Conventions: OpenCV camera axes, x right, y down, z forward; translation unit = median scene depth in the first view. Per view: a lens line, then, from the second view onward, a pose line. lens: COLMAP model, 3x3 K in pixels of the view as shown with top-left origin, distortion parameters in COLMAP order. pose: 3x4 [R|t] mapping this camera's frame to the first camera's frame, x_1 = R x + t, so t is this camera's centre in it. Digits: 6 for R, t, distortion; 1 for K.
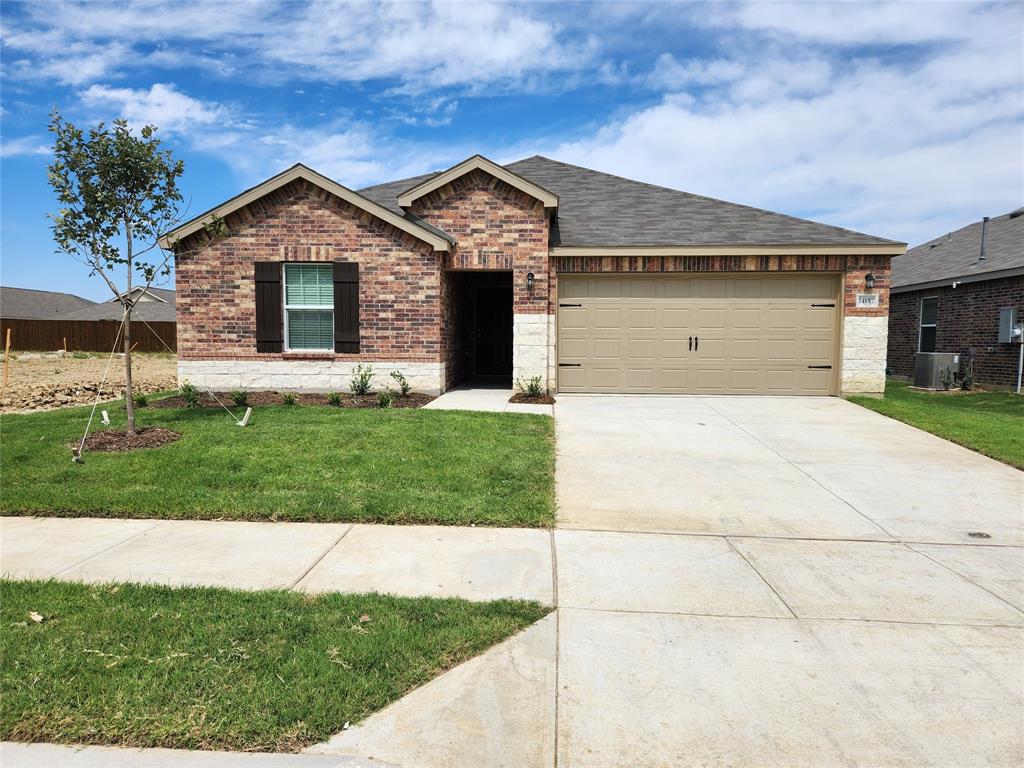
lens RADIAL K [[685.6, 0, 505.8], [0, 685.6, 385.2], [0, 0, 1]] dist [0.069737, -0.057944]
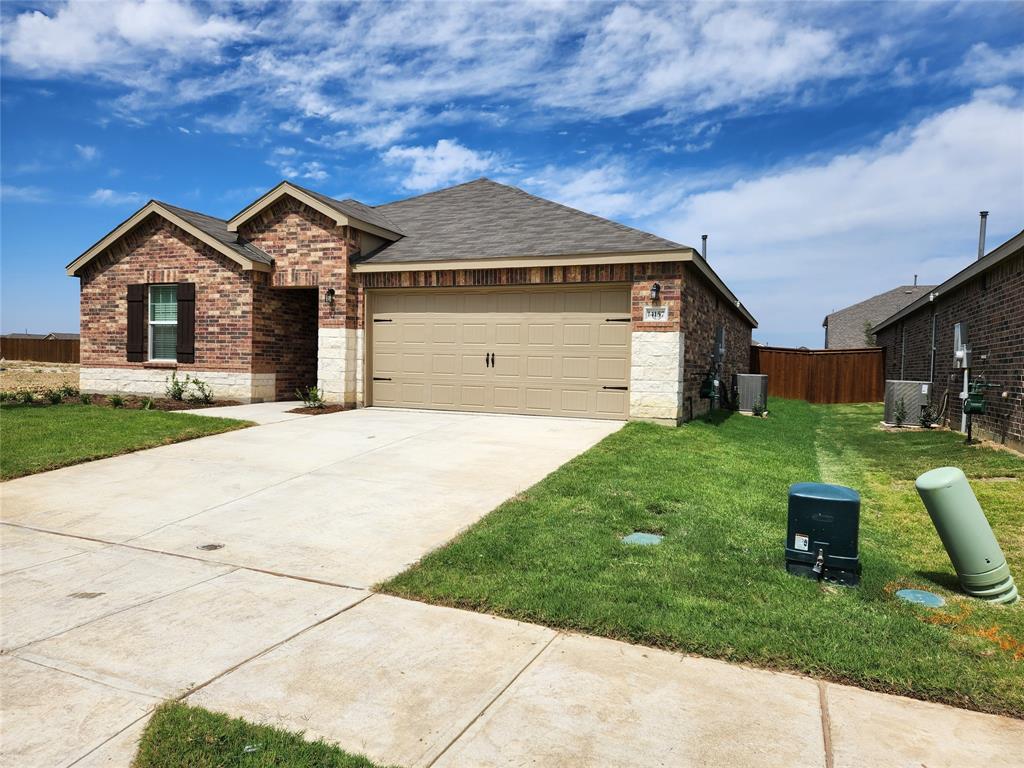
lens RADIAL K [[685.6, 0, 507.8], [0, 685.6, 385.3], [0, 0, 1]] dist [0.069737, -0.057944]
pose [[0.937964, 0.026420, -0.345726, 0.651707], [-0.040295, 0.998642, -0.033007, 0.005660], [0.344384, 0.044891, 0.937755, 0.119146]]
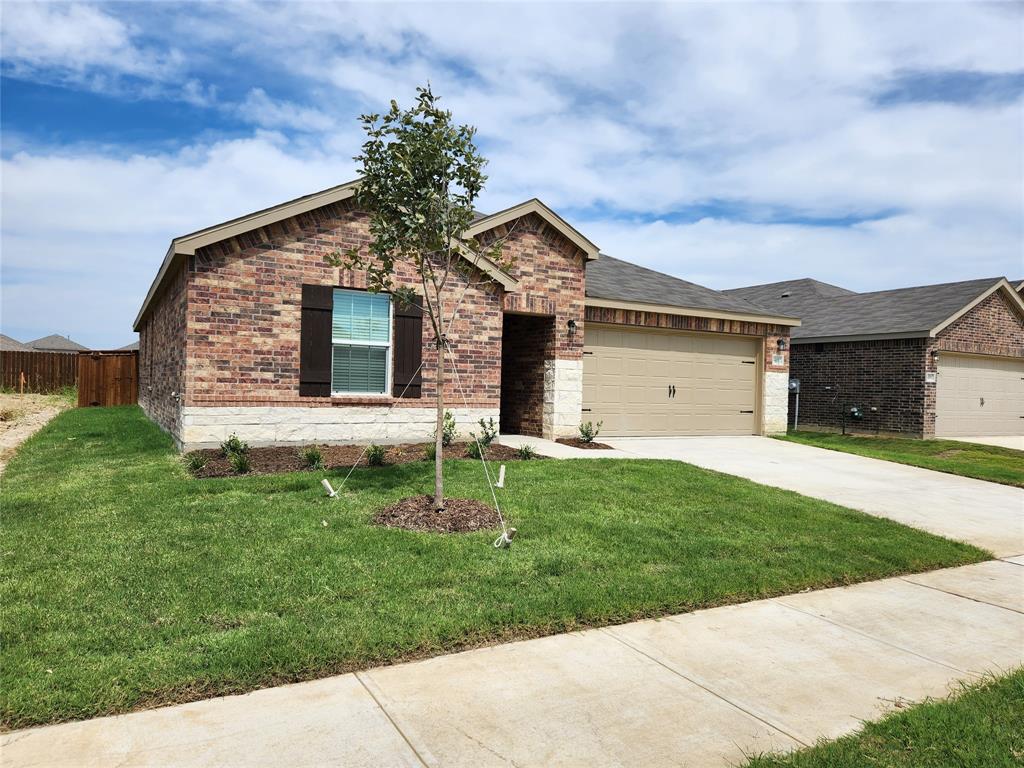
lens RADIAL K [[685.6, 0, 513.4], [0, 685.6, 378.5], [0, 0, 1]] dist [0.069737, -0.057944]
pose [[0.838916, 0.022042, 0.543814, -0.585847], [0.013436, 0.998036, -0.061180, -0.016092], [-0.544095, 0.058632, 0.836973, 0.201331]]
